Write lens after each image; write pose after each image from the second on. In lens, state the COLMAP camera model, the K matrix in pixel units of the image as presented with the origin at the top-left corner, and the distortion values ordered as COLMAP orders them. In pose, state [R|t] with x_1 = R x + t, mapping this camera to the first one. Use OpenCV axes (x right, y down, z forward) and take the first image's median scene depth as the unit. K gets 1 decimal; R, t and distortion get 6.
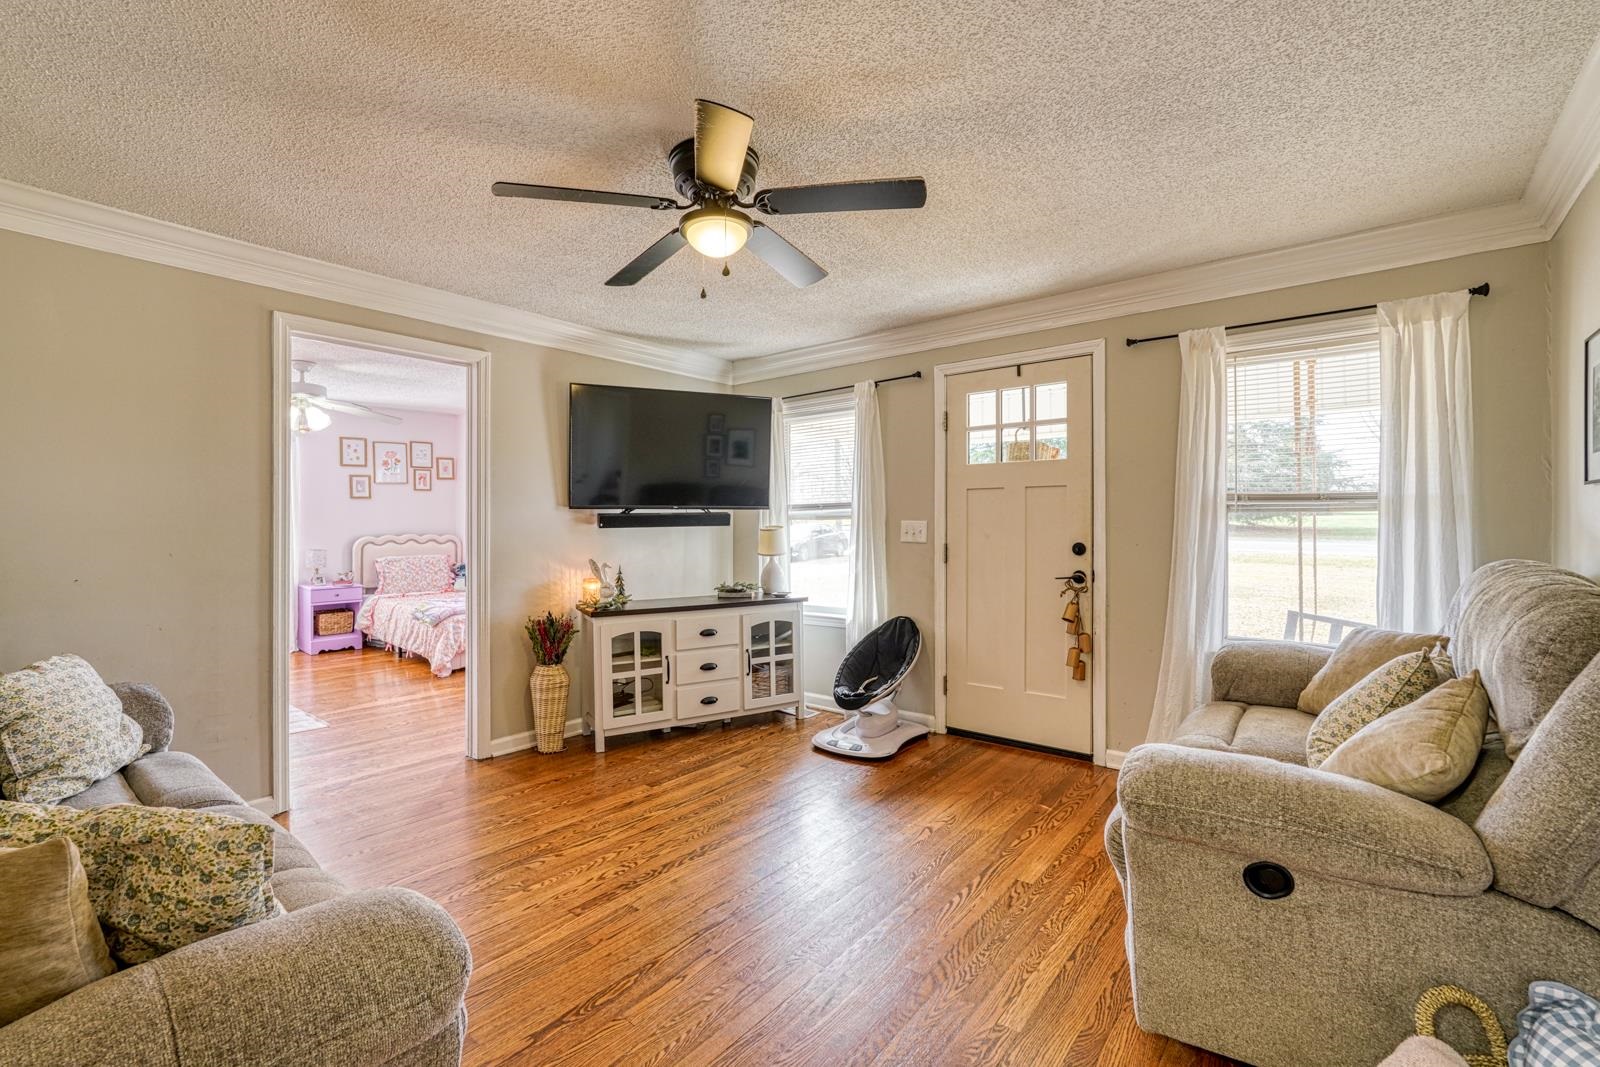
lens RADIAL K [[706.2, 0, 790.0], [0, 706.2, 520.1], [0, 0, 1]] dist [-0.012367, 0.001789]
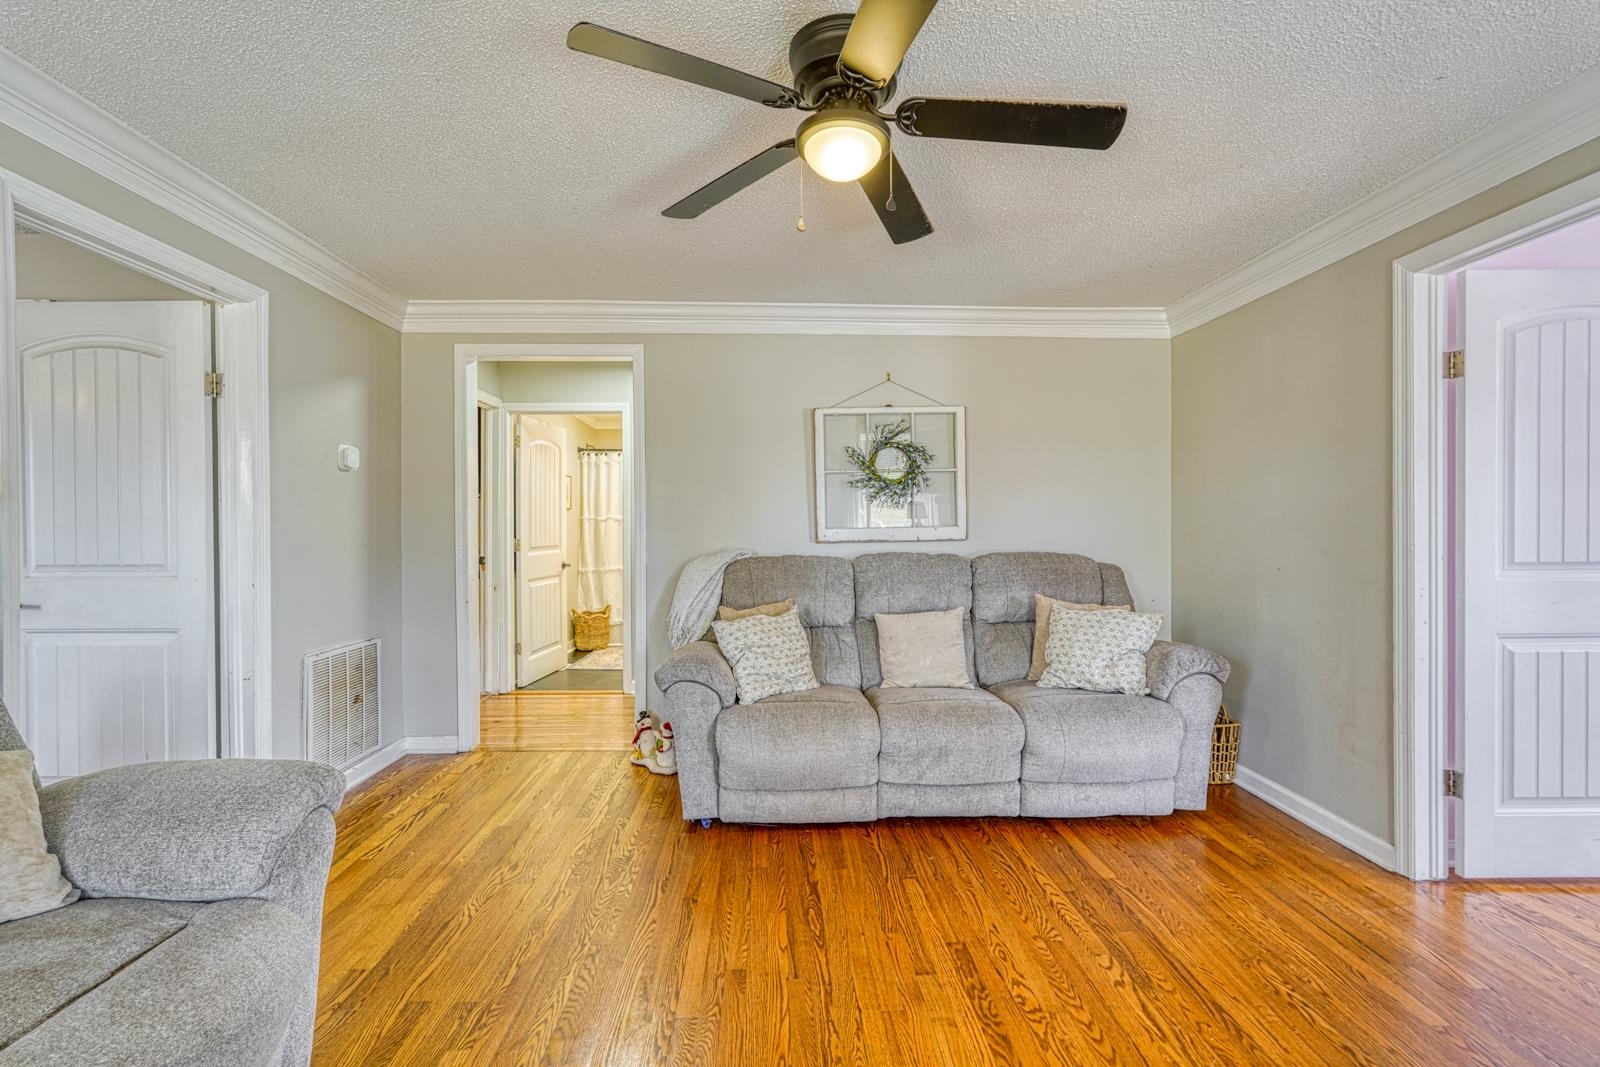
lens RADIAL K [[706.2, 0, 799.1], [0, 706.2, 529.4], [0, 0, 1]] dist [-0.012367, 0.001789]
pose [[-0.750814, 0.006823, -0.660479, 0.317859], [0.009390, 0.999956, -0.000344, 0.009984], [0.660447, -0.006460, -0.750845, 1.095366]]
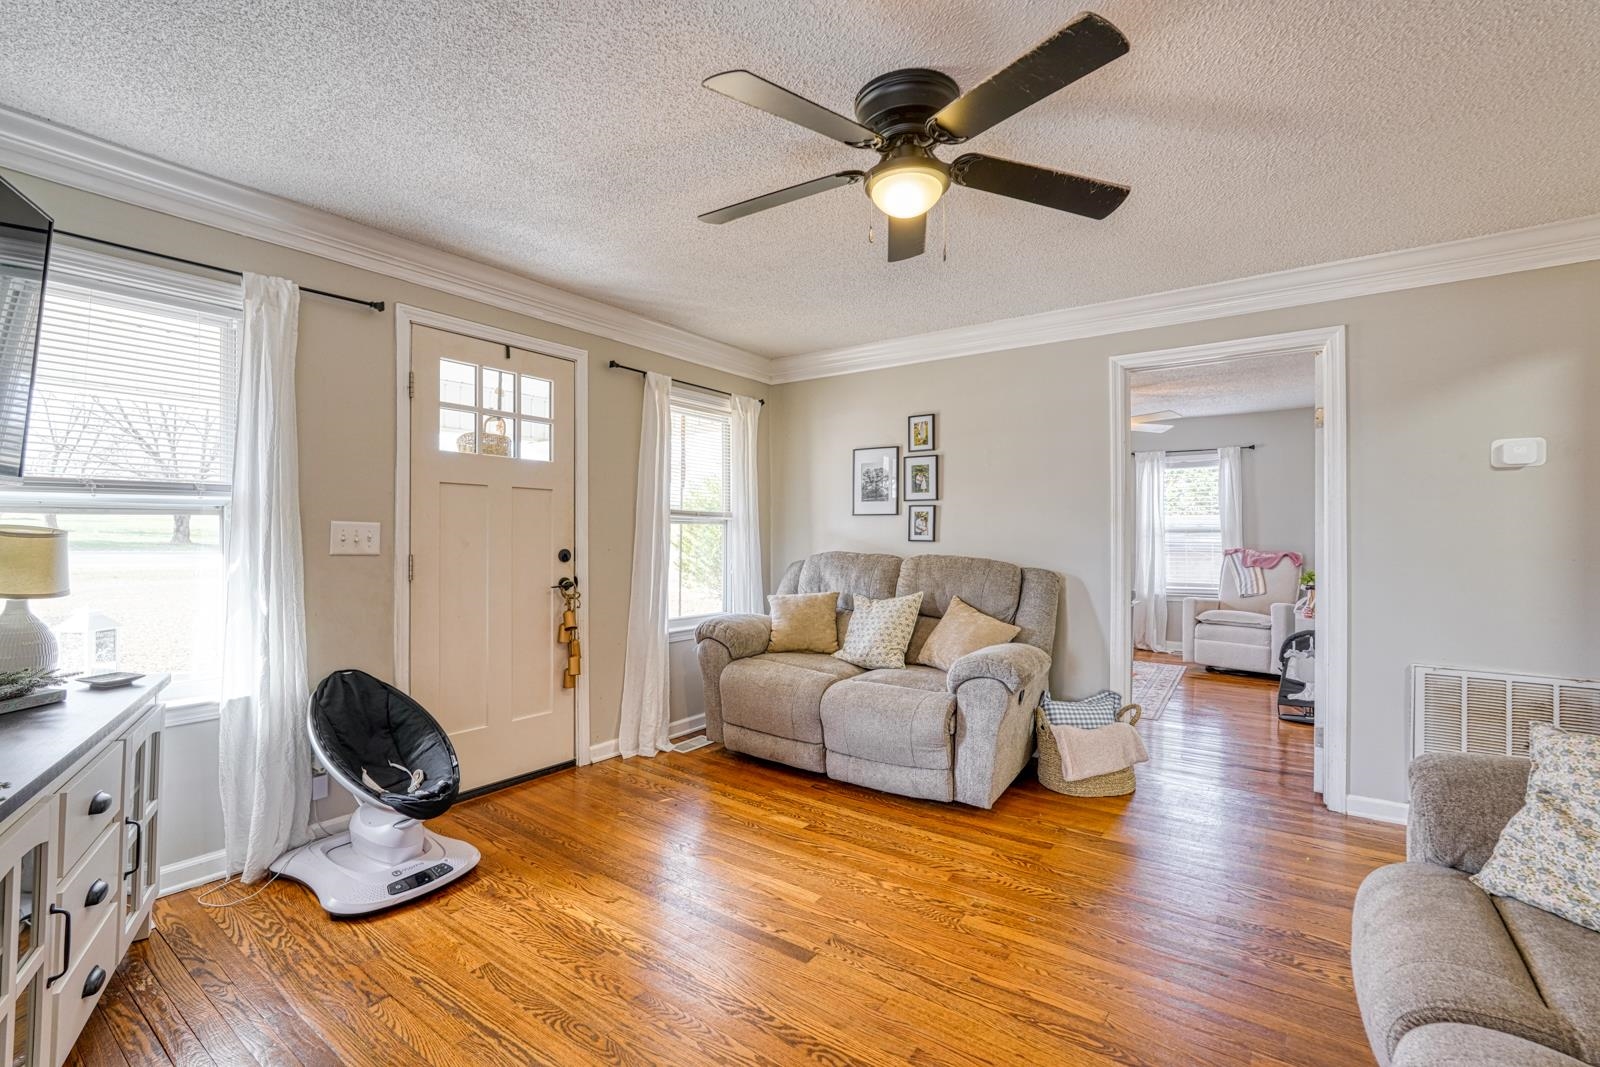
lens RADIAL K [[706.2, 0, 796.4], [0, 706.2, 532.6], [0, 0, 1]] dist [-0.012367, 0.001789]
pose [[-0.063310, 0.007293, 0.997967, -0.669996], [-0.012484, 0.999889, -0.008099, 0.014425], [-0.997916, -0.012971, -0.063212, 0.835629]]
